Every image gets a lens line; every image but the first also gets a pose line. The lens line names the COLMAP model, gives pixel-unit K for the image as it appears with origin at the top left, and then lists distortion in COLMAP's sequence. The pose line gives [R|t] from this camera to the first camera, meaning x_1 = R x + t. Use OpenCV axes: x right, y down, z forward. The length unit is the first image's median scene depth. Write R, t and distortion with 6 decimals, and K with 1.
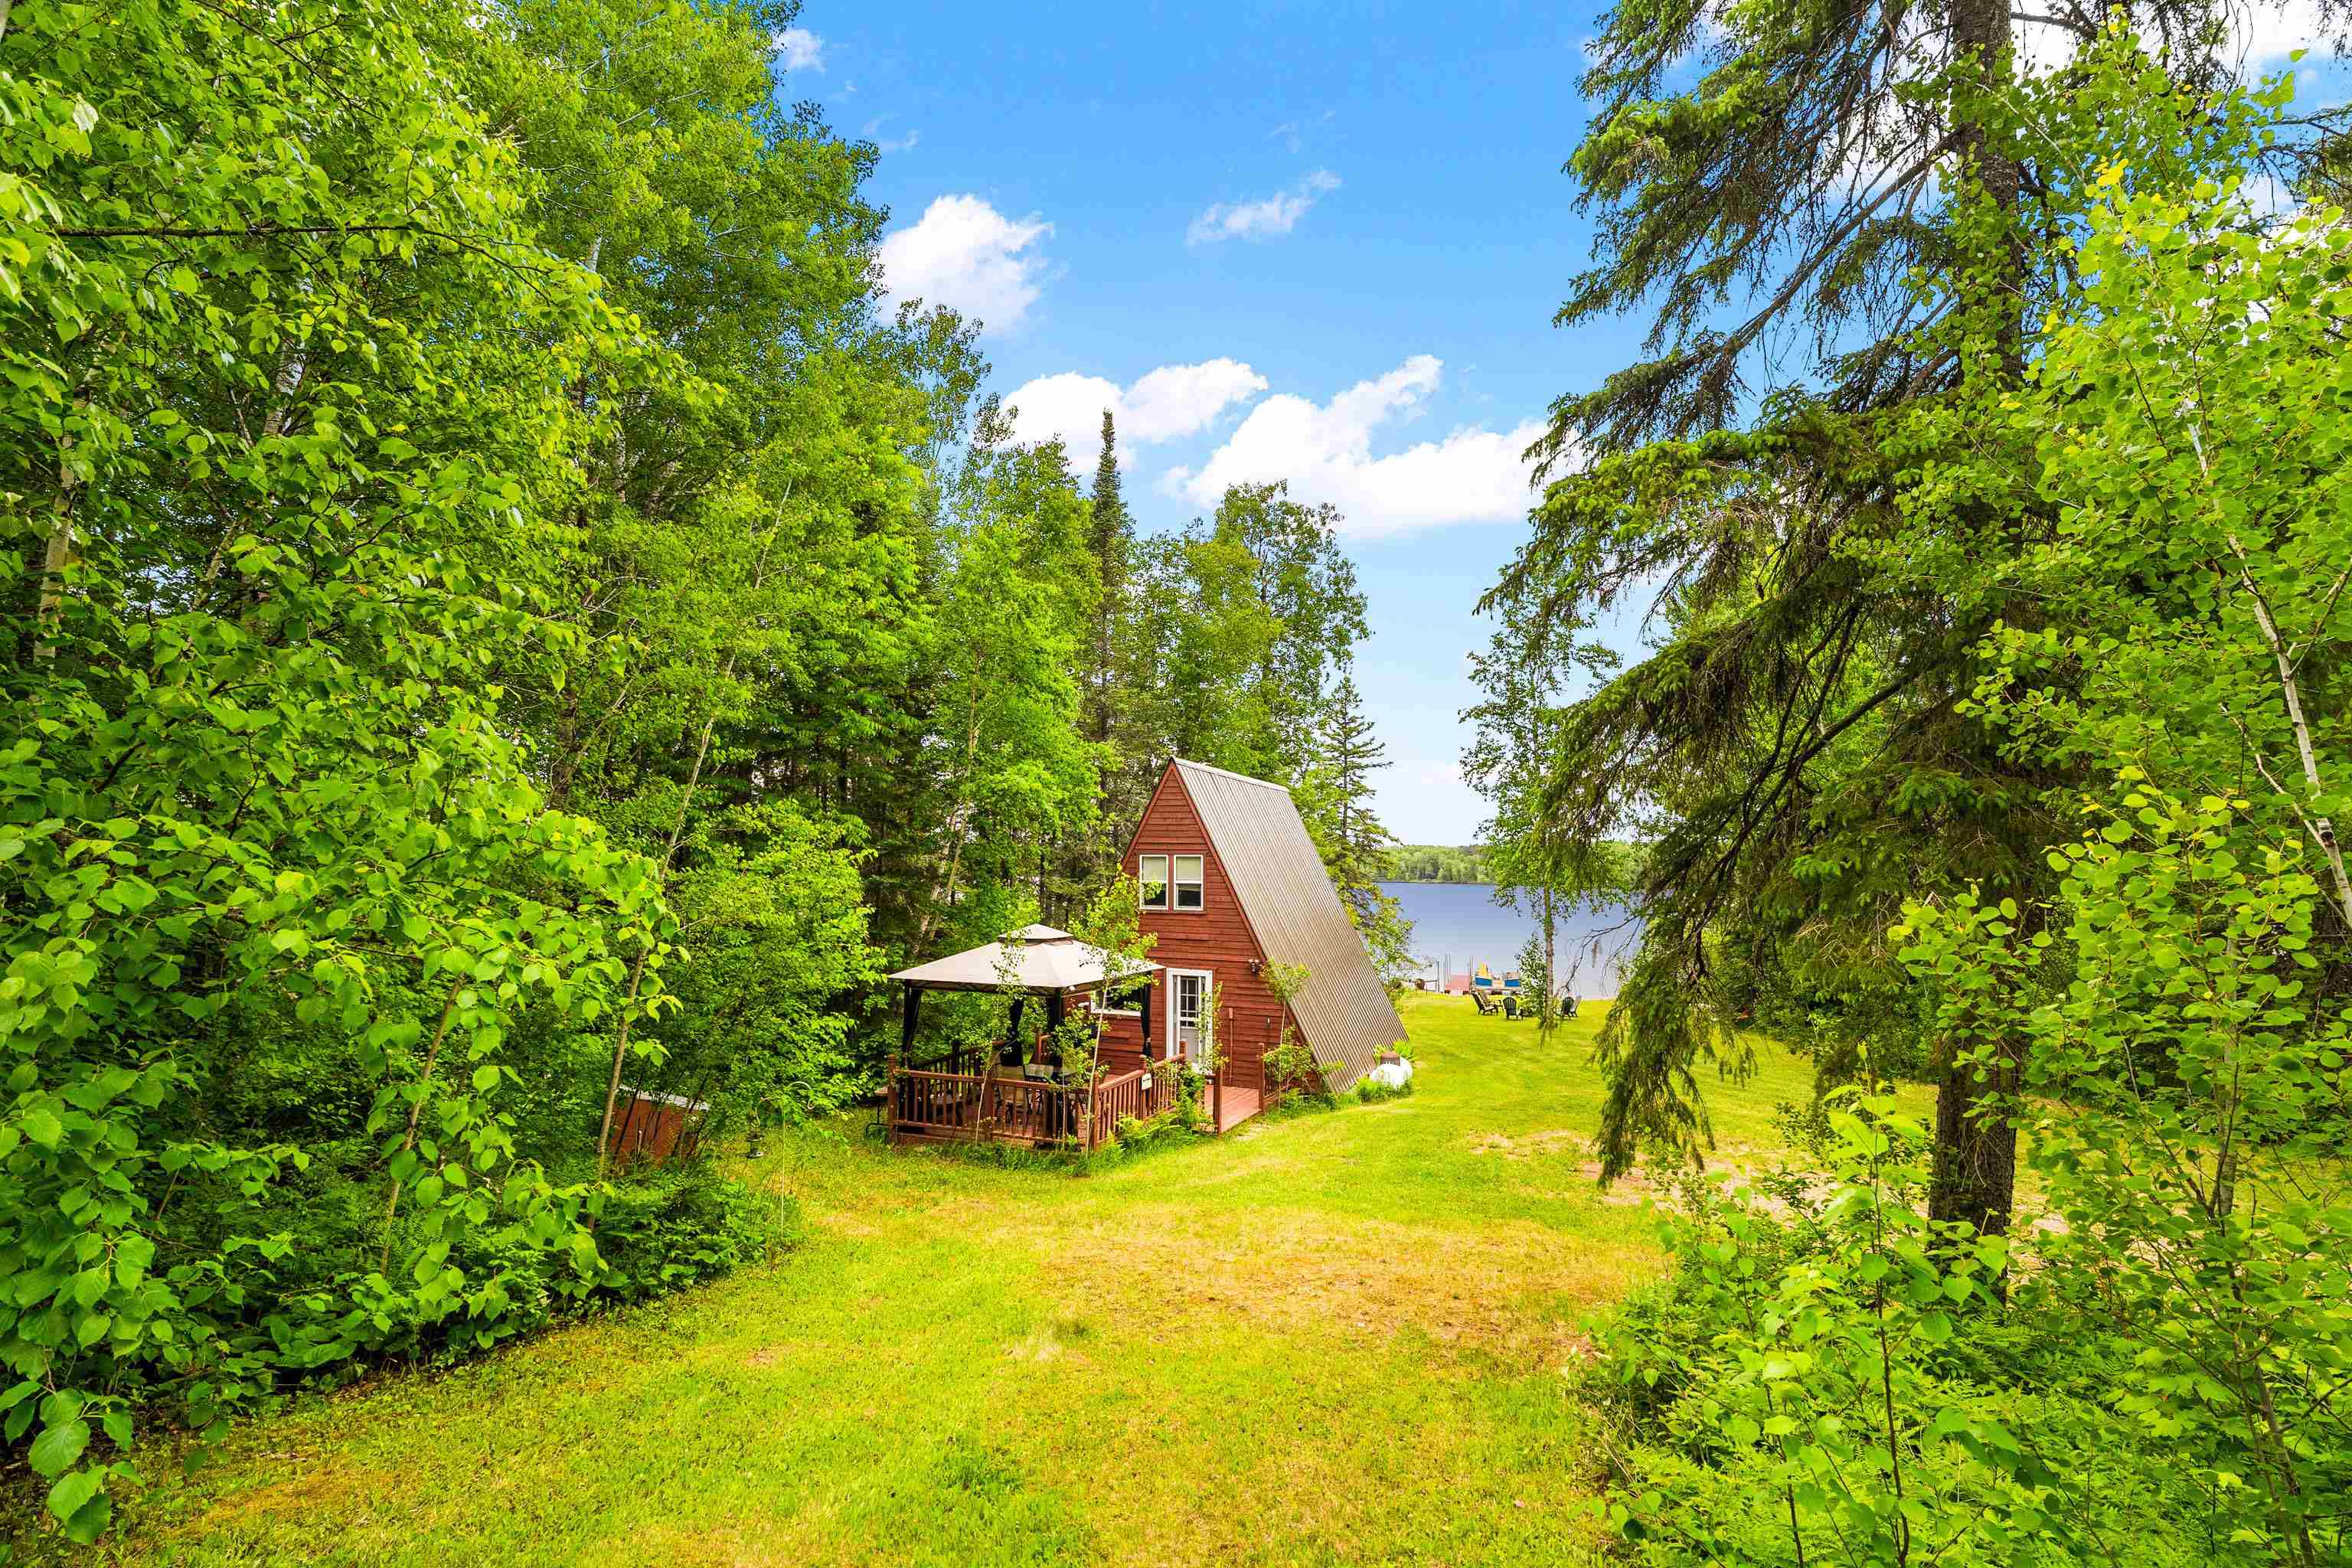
lens RADIAL K [[1068.1, 0, 1176.0], [0, 1068.1, 784.0], [0, 0, 1]] dist [-0.005083, -0.000543]
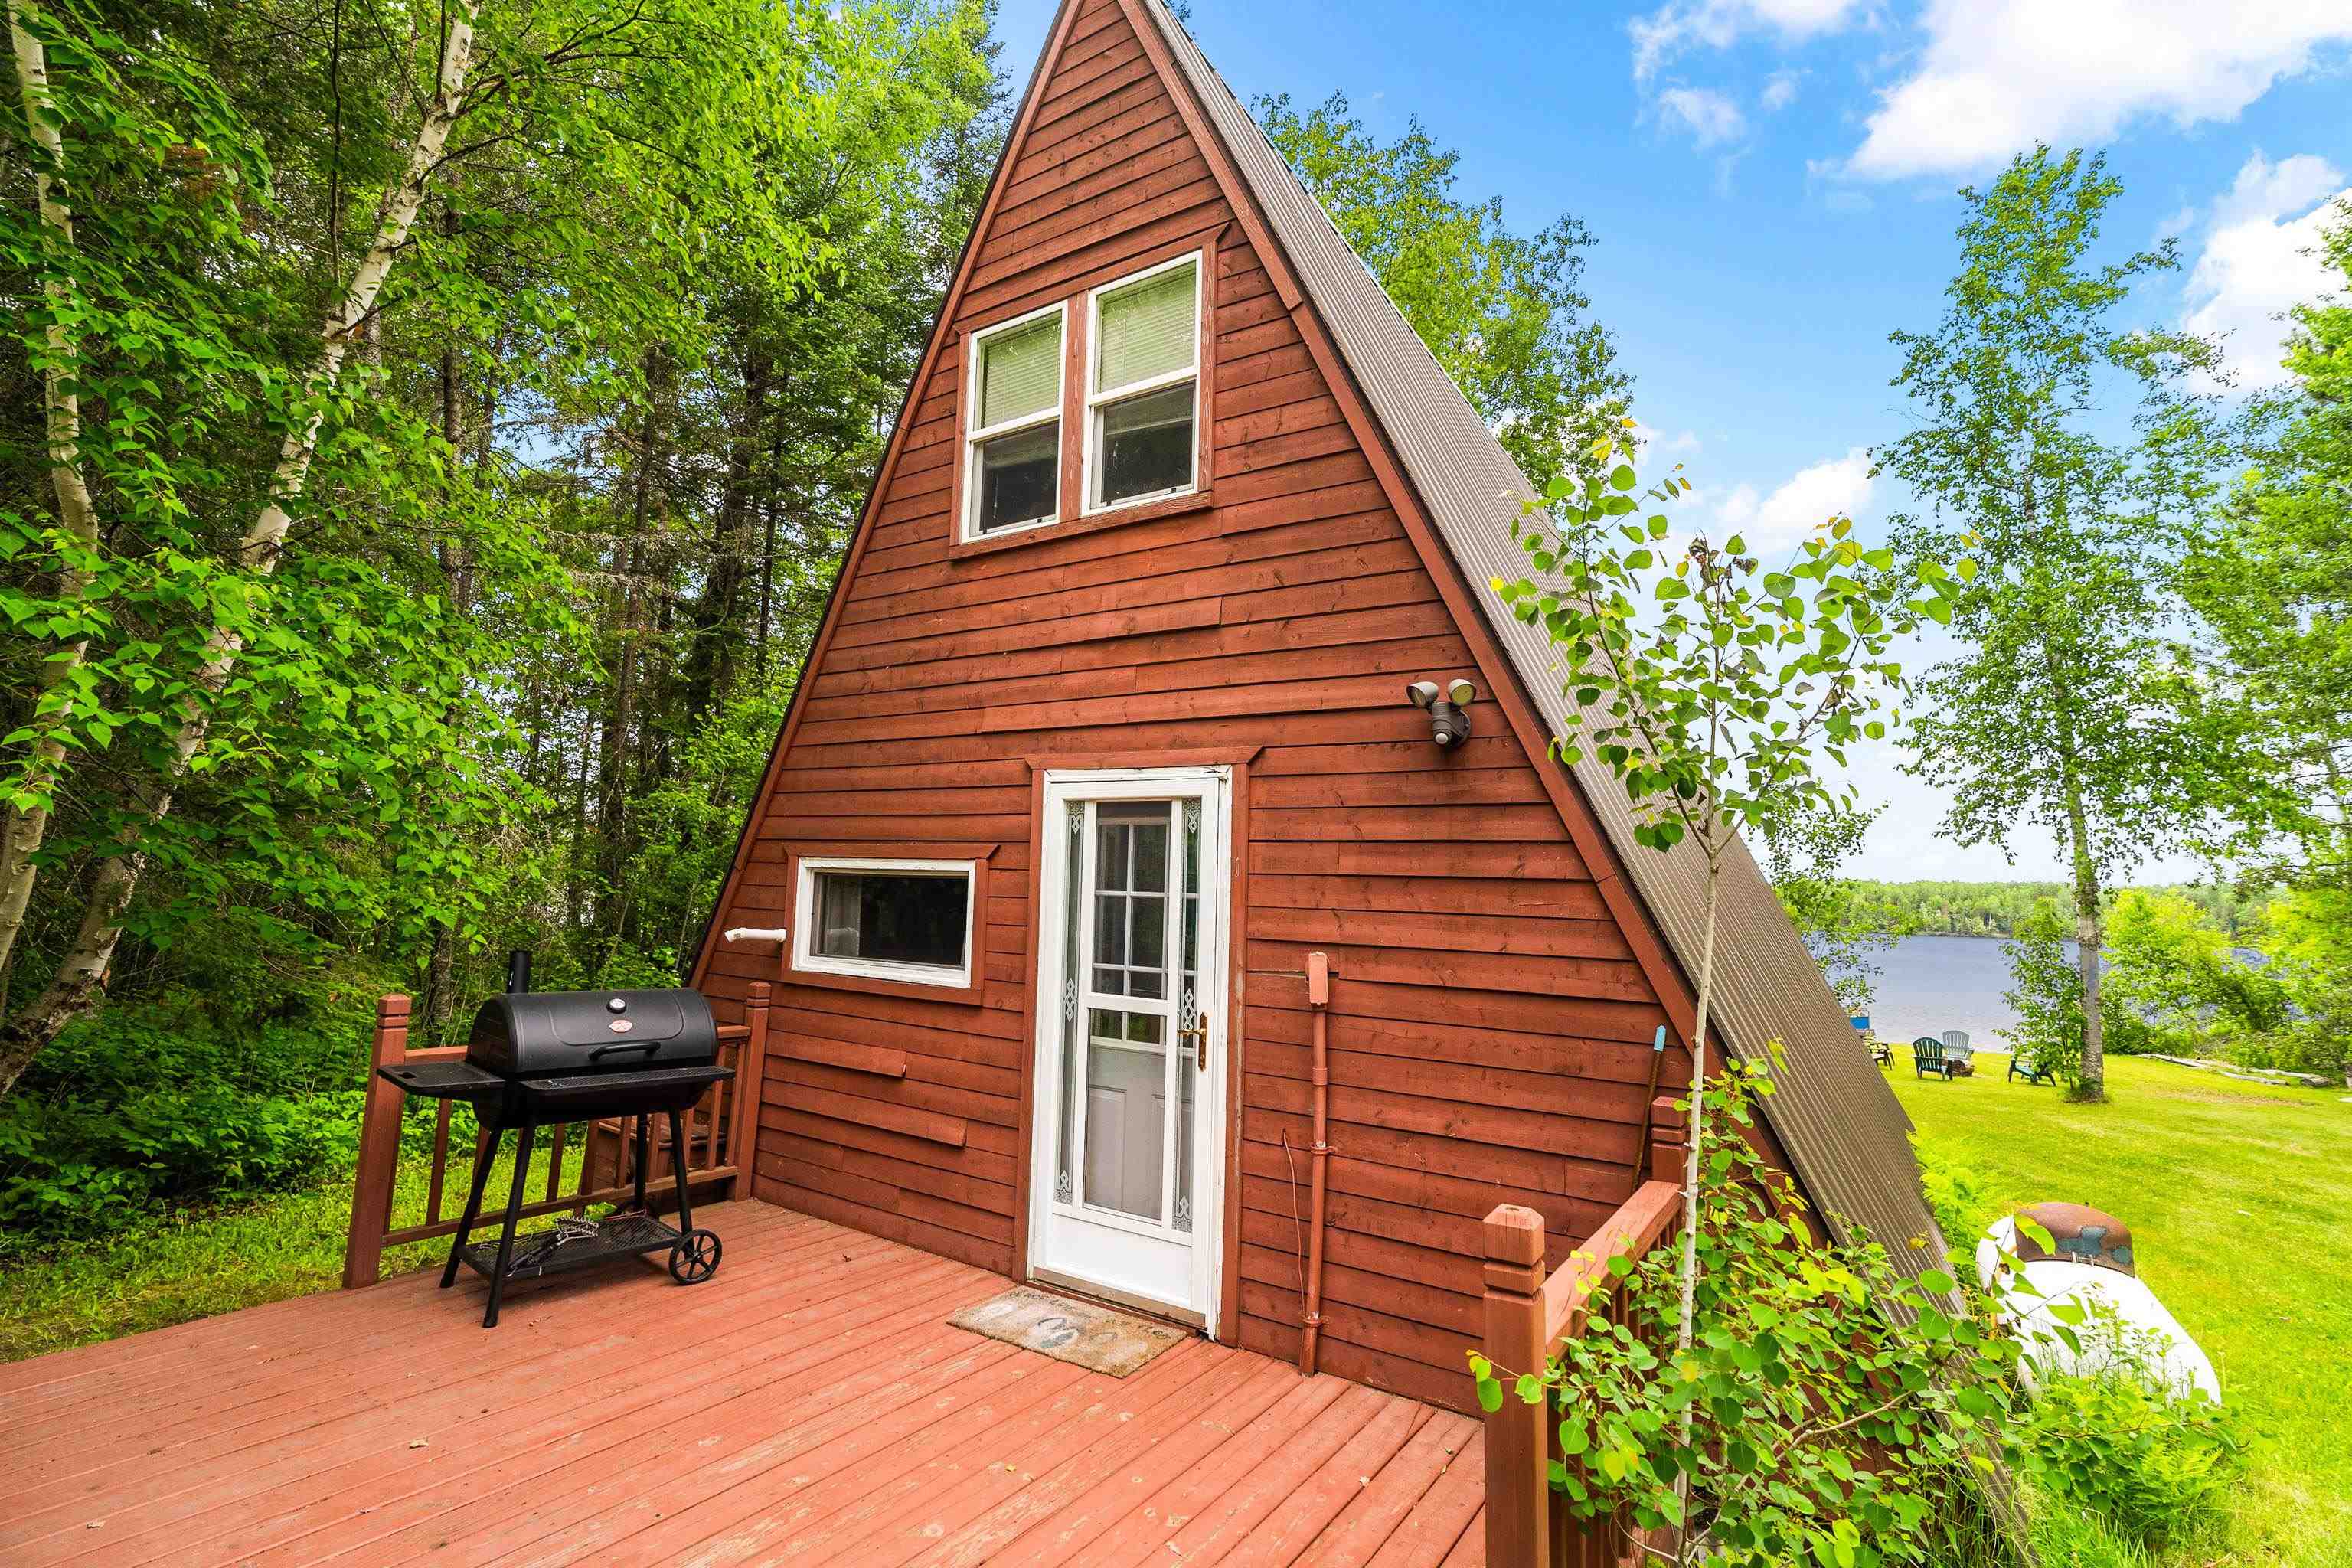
lens RADIAL K [[1068.1, 0, 1176.0], [0, 1068.1, 784.0], [0, 0, 1]] dist [-0.005083, -0.000543]
pose [[0.984980, 0.011942, -0.172257, 0.057538], [-0.015849, 0.999647, -0.021322, 0.179785], [0.171942, 0.023731, 0.984821, 0.787236]]
